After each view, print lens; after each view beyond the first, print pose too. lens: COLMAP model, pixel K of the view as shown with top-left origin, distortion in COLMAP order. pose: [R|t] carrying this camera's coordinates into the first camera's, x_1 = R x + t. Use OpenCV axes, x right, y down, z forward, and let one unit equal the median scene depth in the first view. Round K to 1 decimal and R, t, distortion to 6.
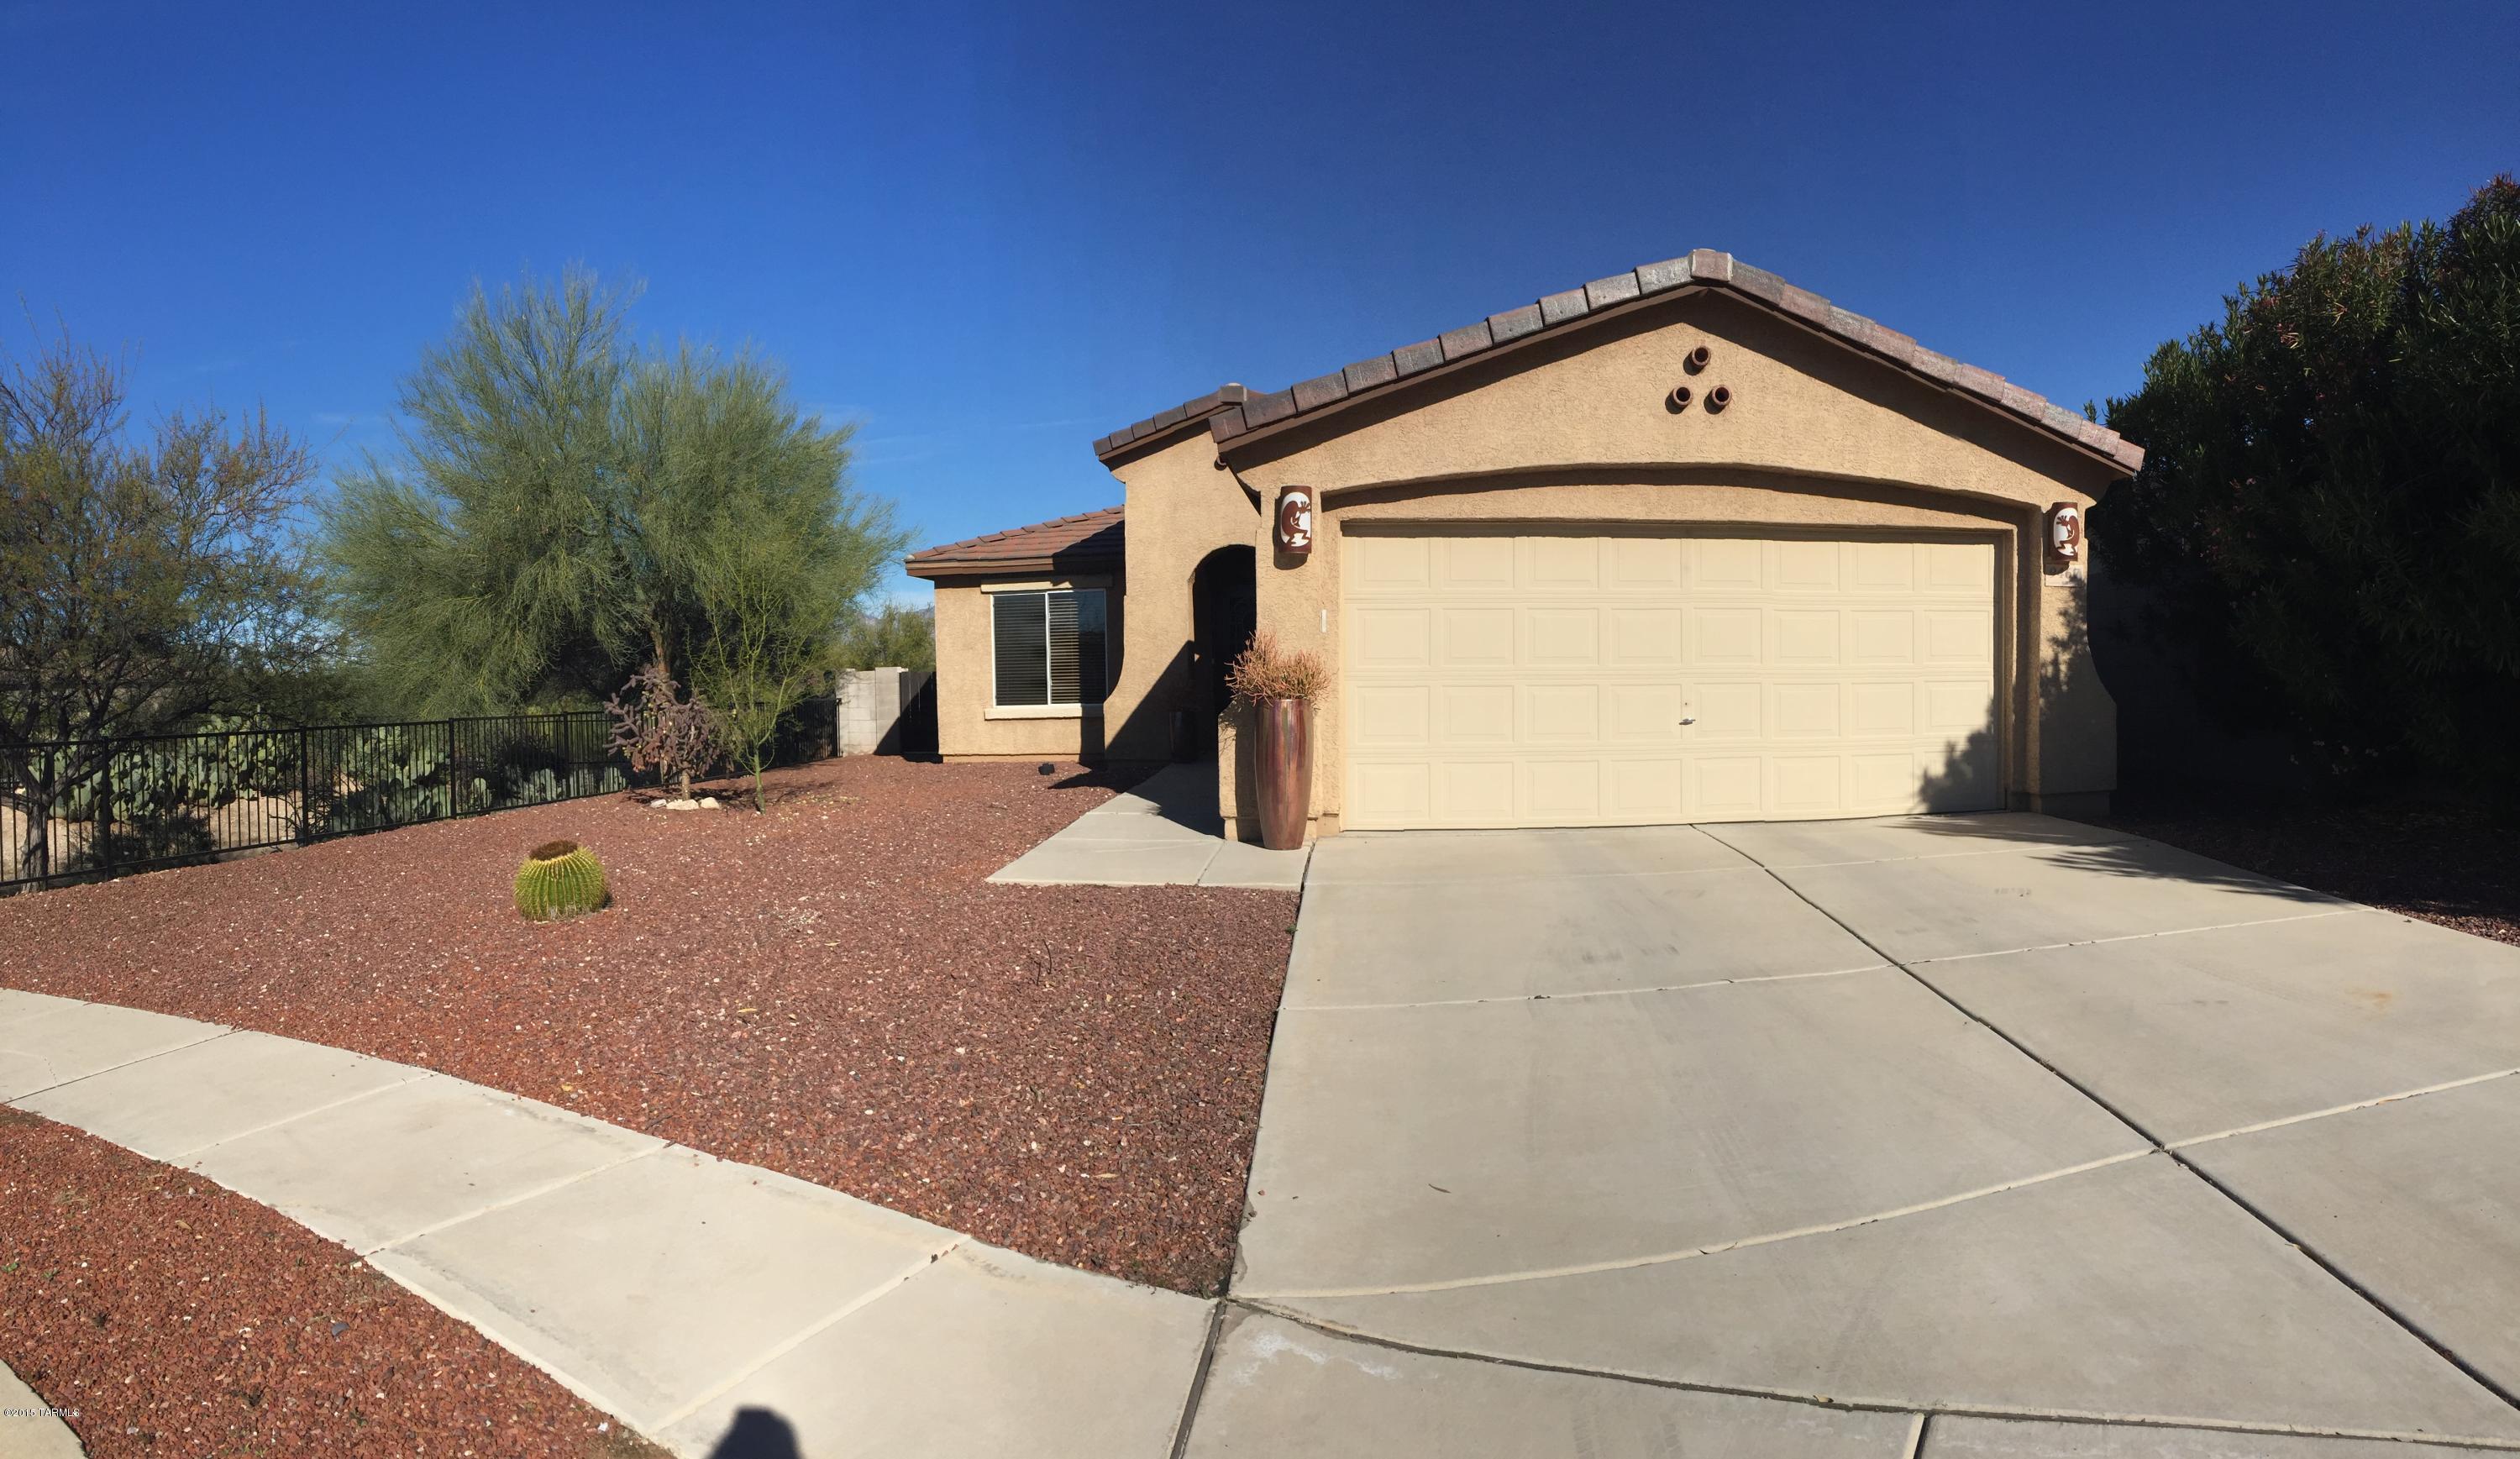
lens RADIAL K [[2087.6, 0, 1259.0], [0, 2087.6, 732.5], [0, 0, 1]] dist [-0.000328, 0.000023]
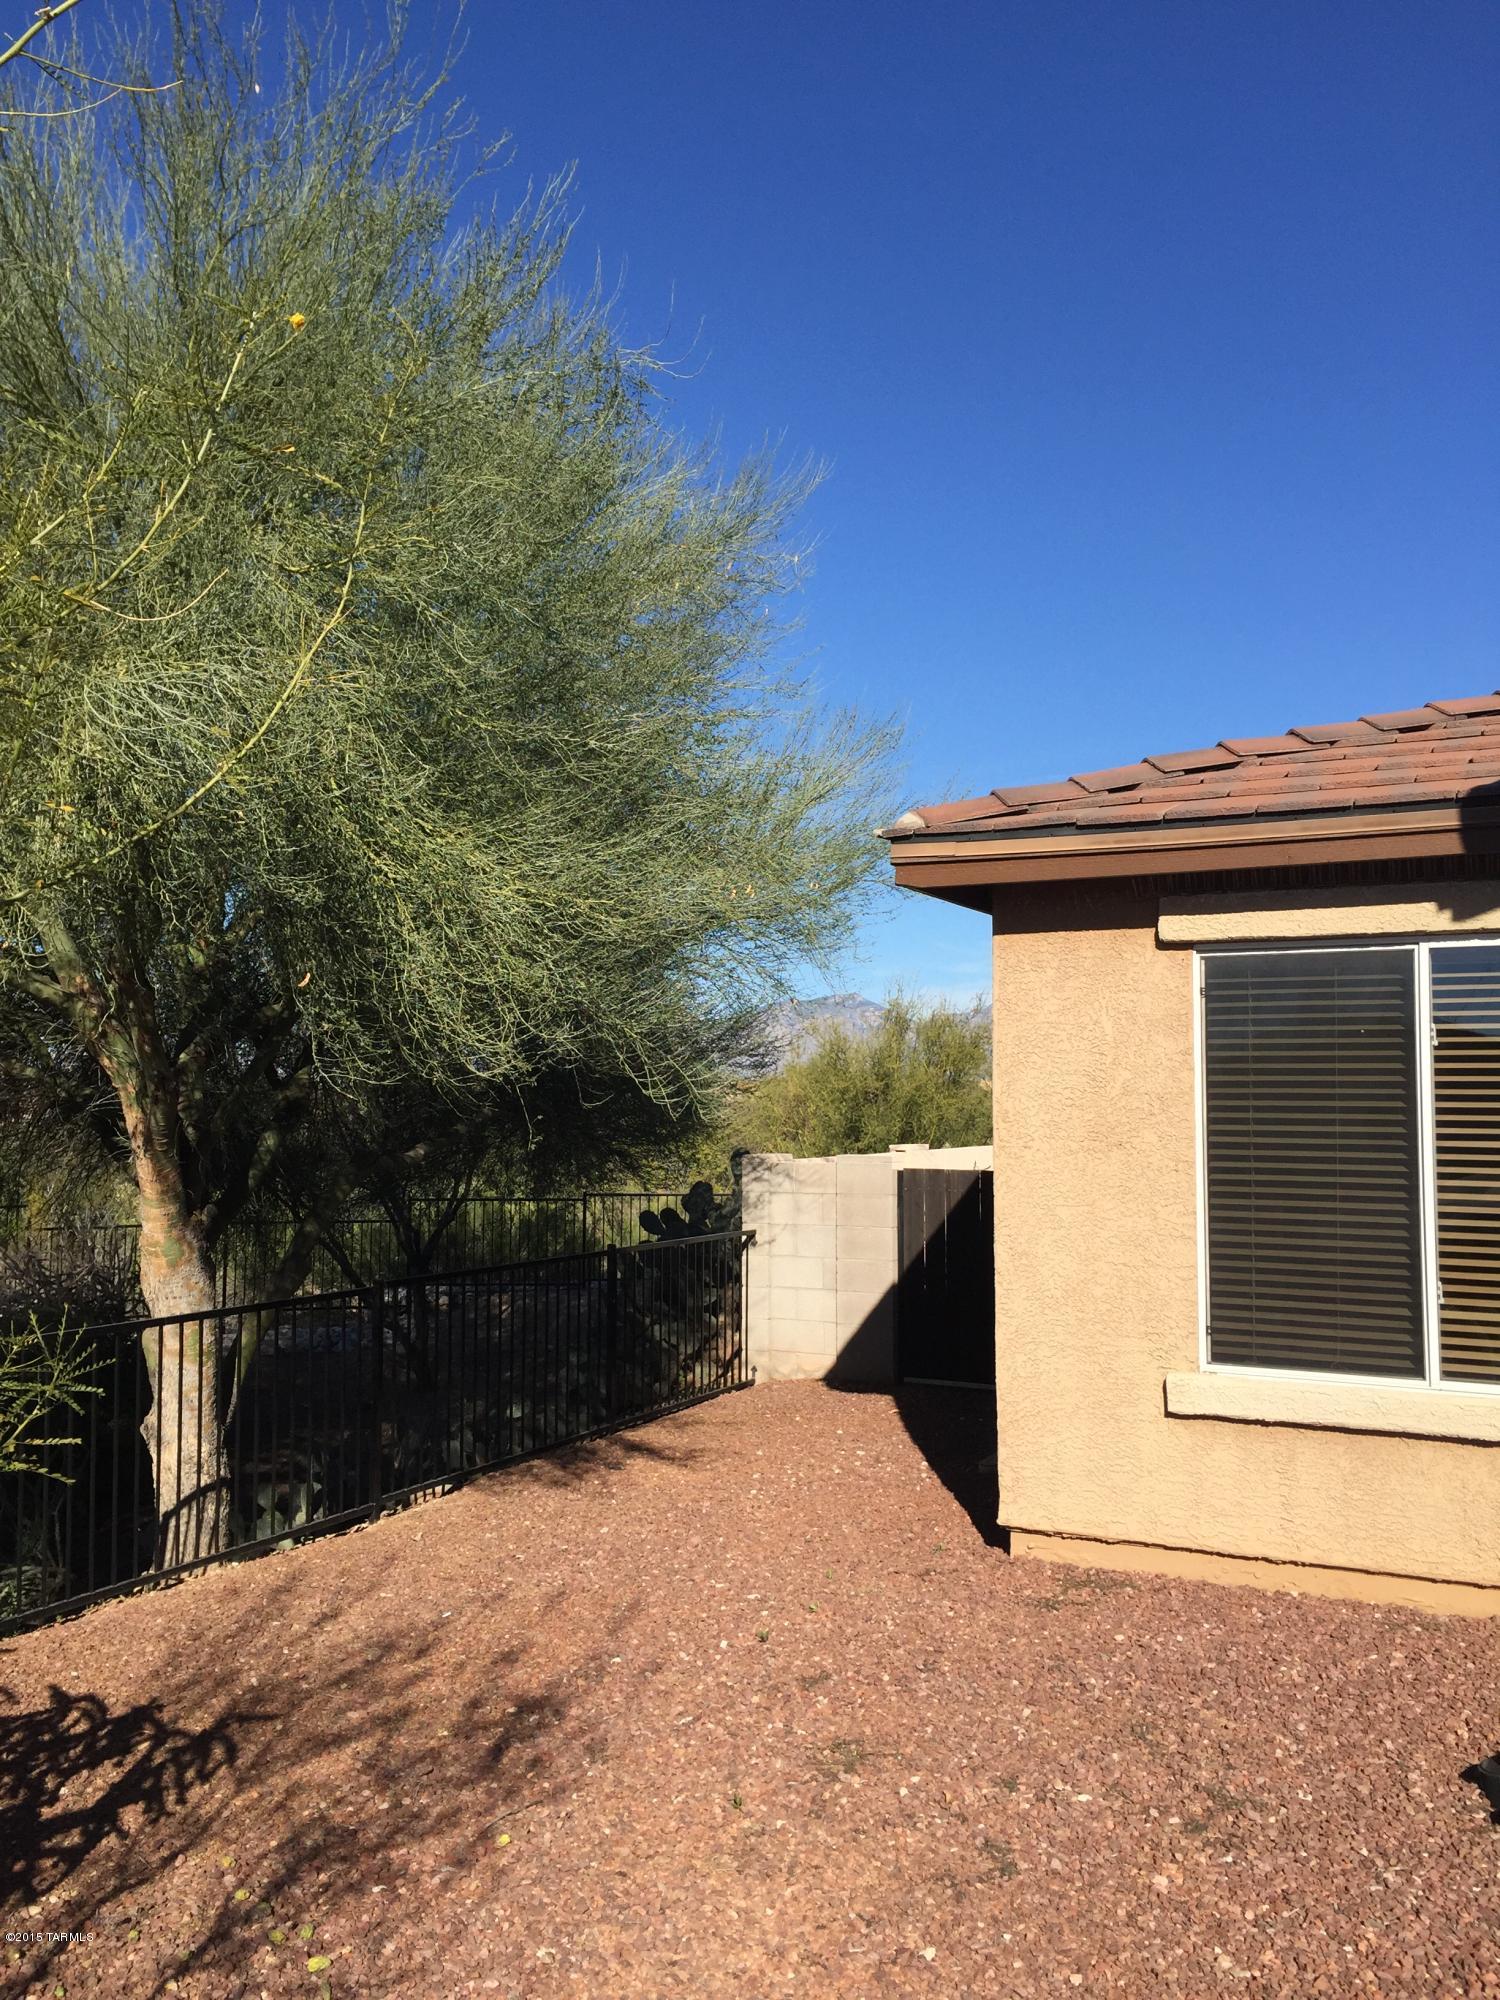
lens RADIAL K [[1714.1, 0, 752.1], [0, 1714.1, 1012.7], [0, 0, 1]] dist [0.126109, -0.101990]
pose [[0.955426, 0.015823, -0.294807, -0.116053], [-0.033438, 0.997937, -0.054804, -0.043323], [0.293332, 0.062219, 0.953984, 0.760205]]
